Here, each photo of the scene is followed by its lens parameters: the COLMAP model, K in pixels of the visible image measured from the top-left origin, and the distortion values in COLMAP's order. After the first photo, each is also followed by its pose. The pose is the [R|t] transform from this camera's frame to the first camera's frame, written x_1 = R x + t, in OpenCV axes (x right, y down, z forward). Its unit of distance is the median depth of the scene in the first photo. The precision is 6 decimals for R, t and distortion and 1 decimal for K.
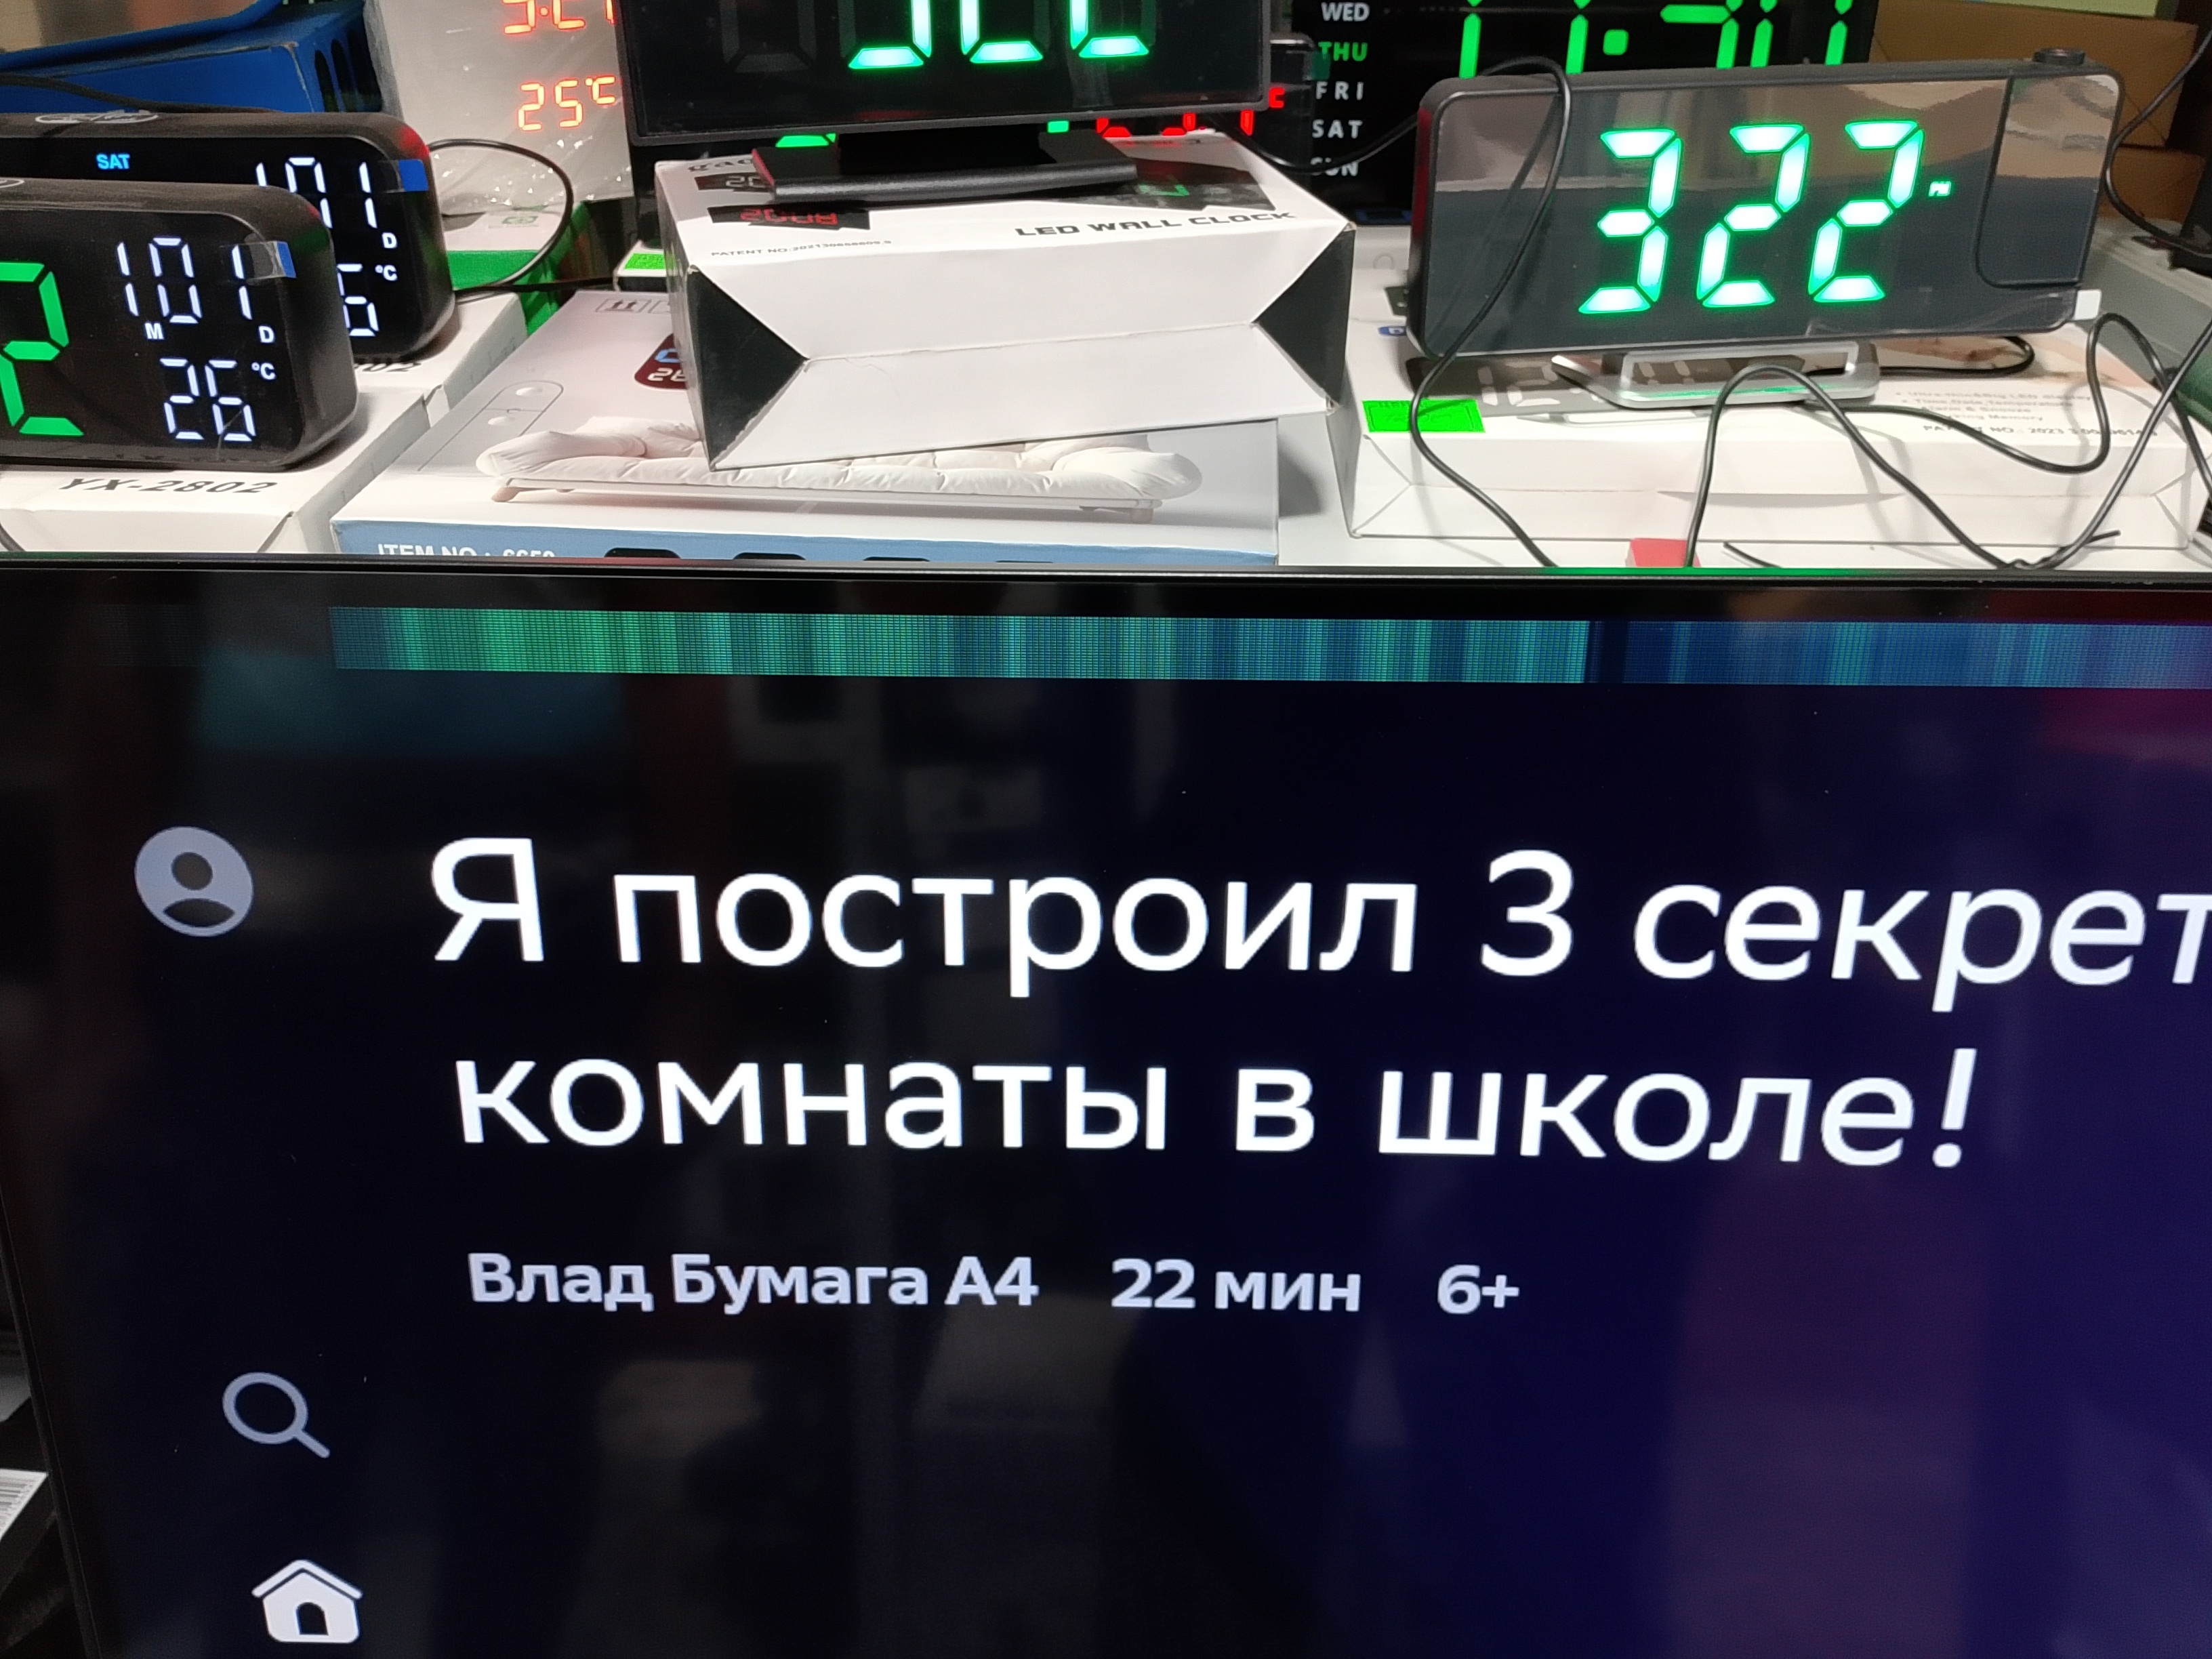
lens RADIAL K [[1681.8, 0, 1104.6], [0, 1681.8, 840.7], [0, 0, 1]] dist [0.065094, -0.092305]
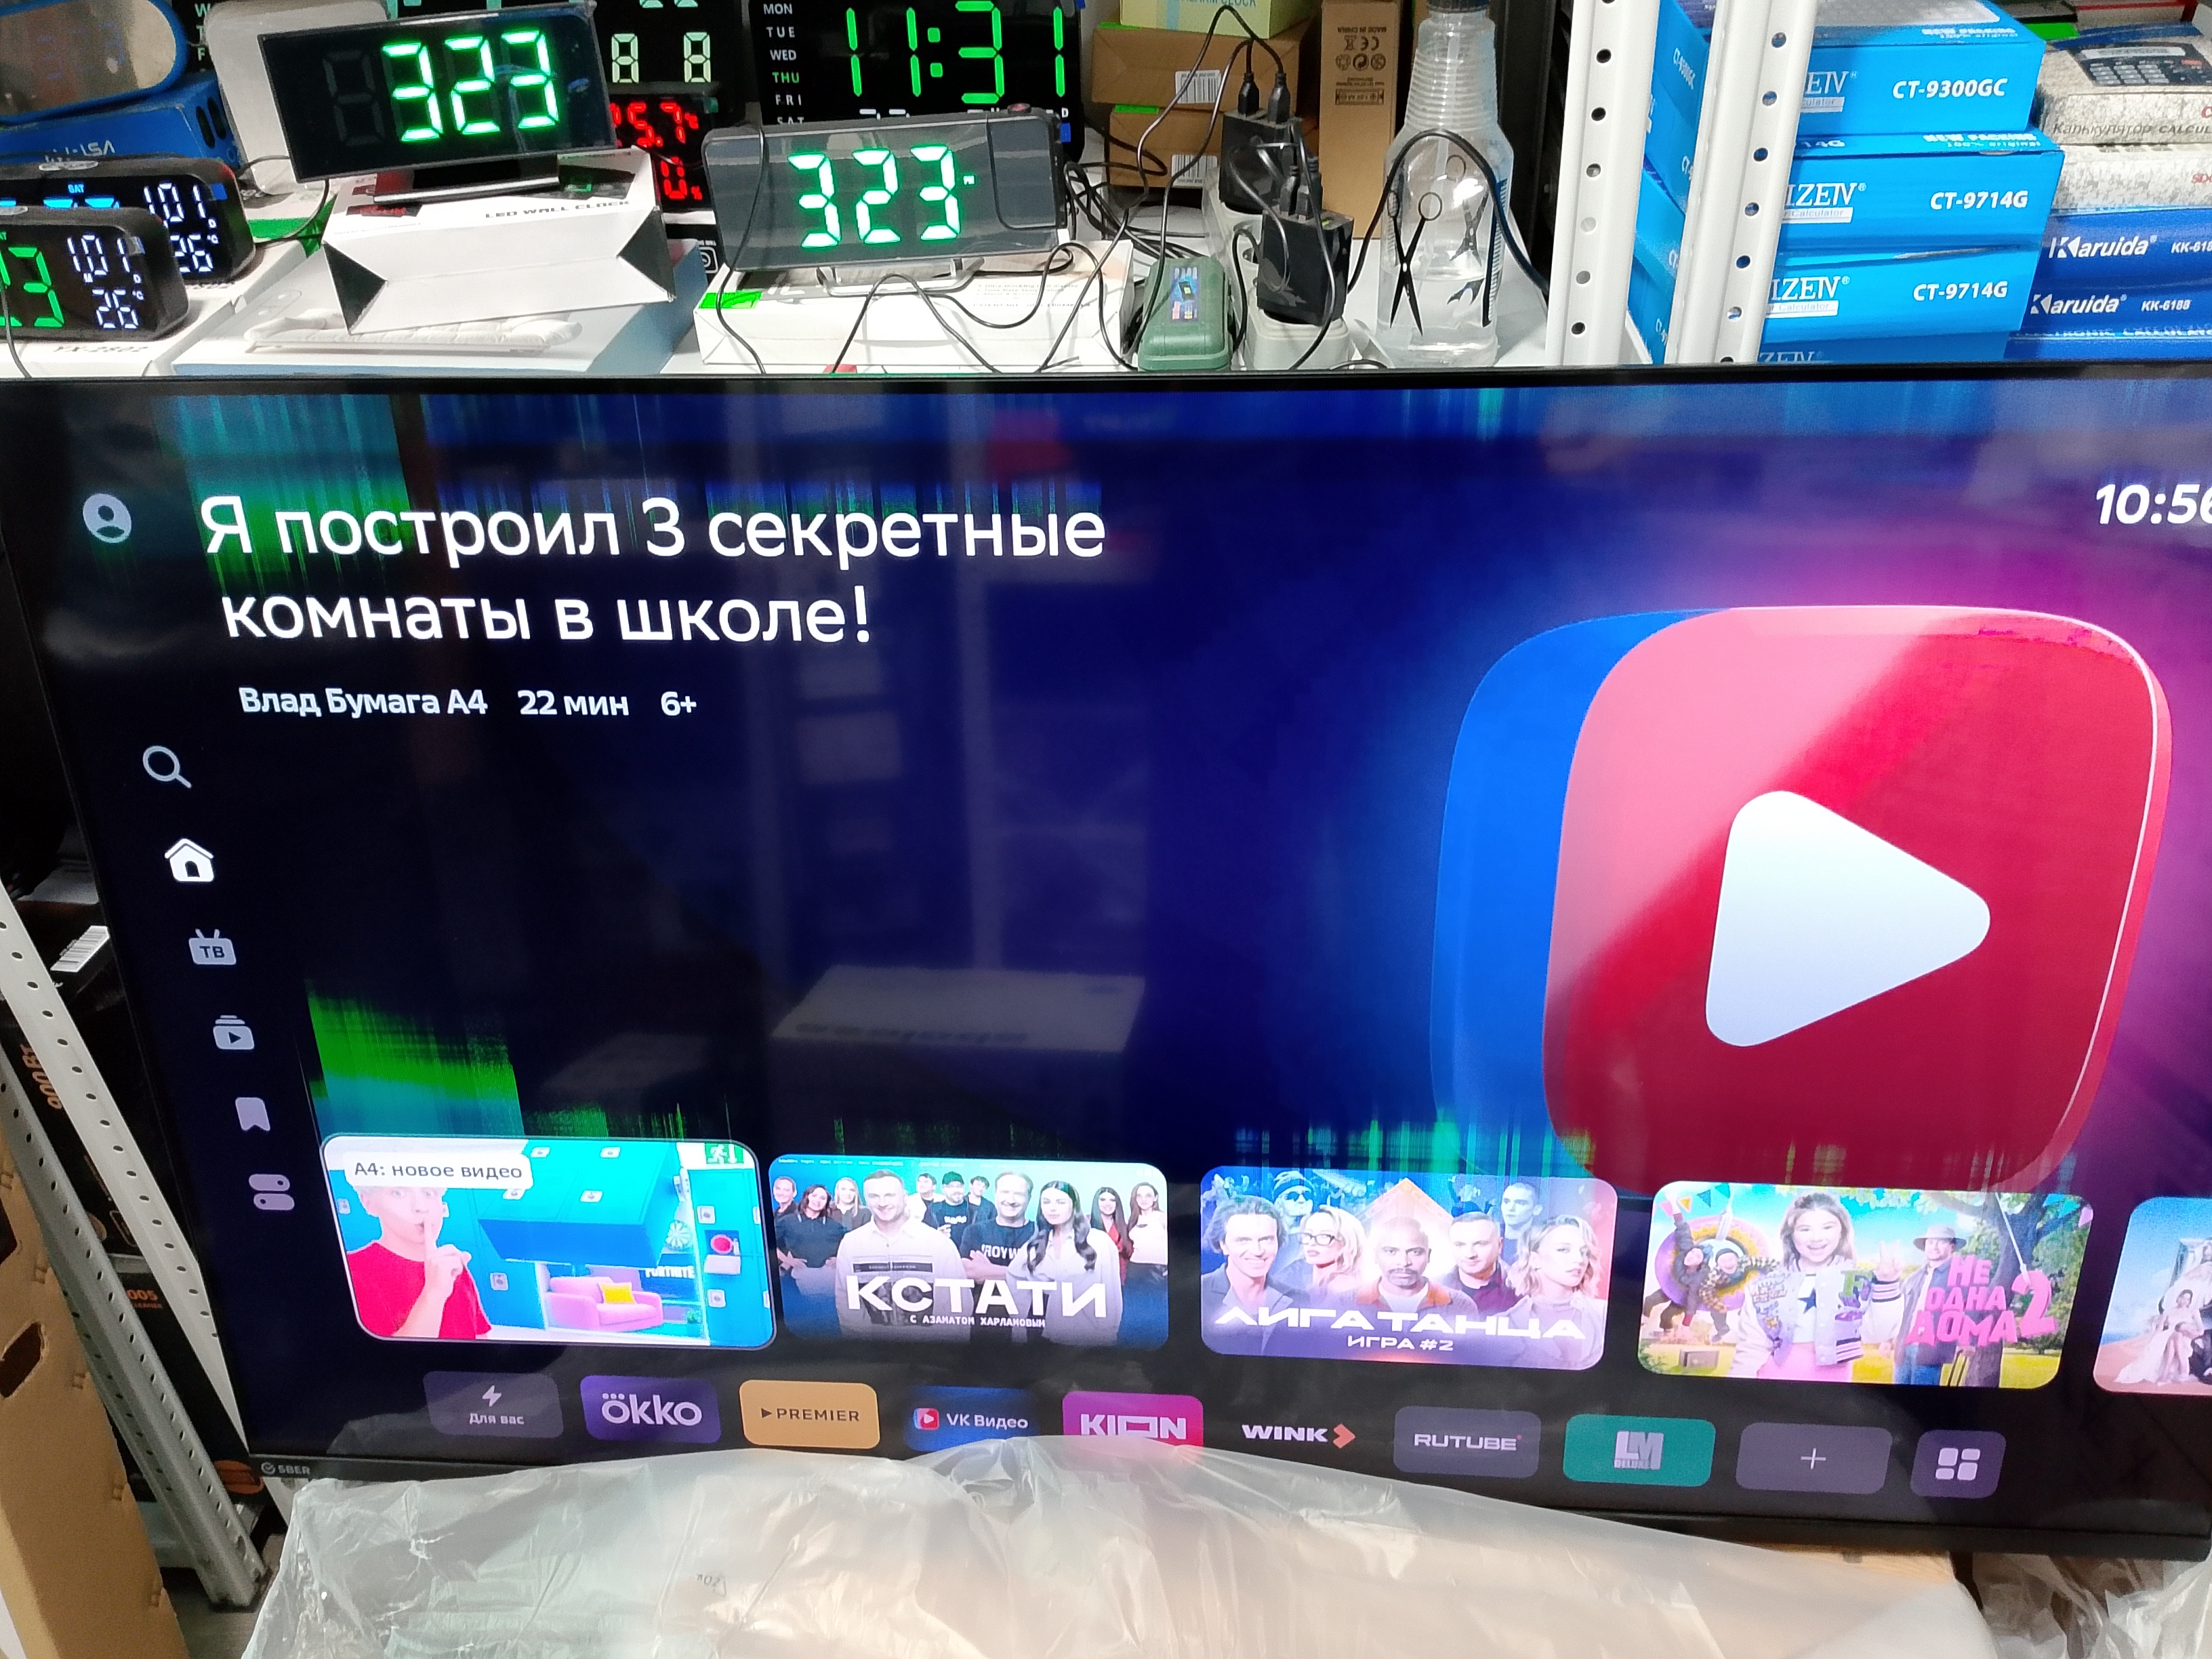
lens RADIAL K [[1681.8, 0, 1125.1], [0, 1681.8, 835.1], [0, 0, 1]] dist [0.065094, -0.092305]
pose [[0.998273, -0.001599, -0.058730, 0.944957], [0.006454, 0.996565, 0.082563, 0.257122], [0.058396, -0.082800, 0.994854, -1.217044]]
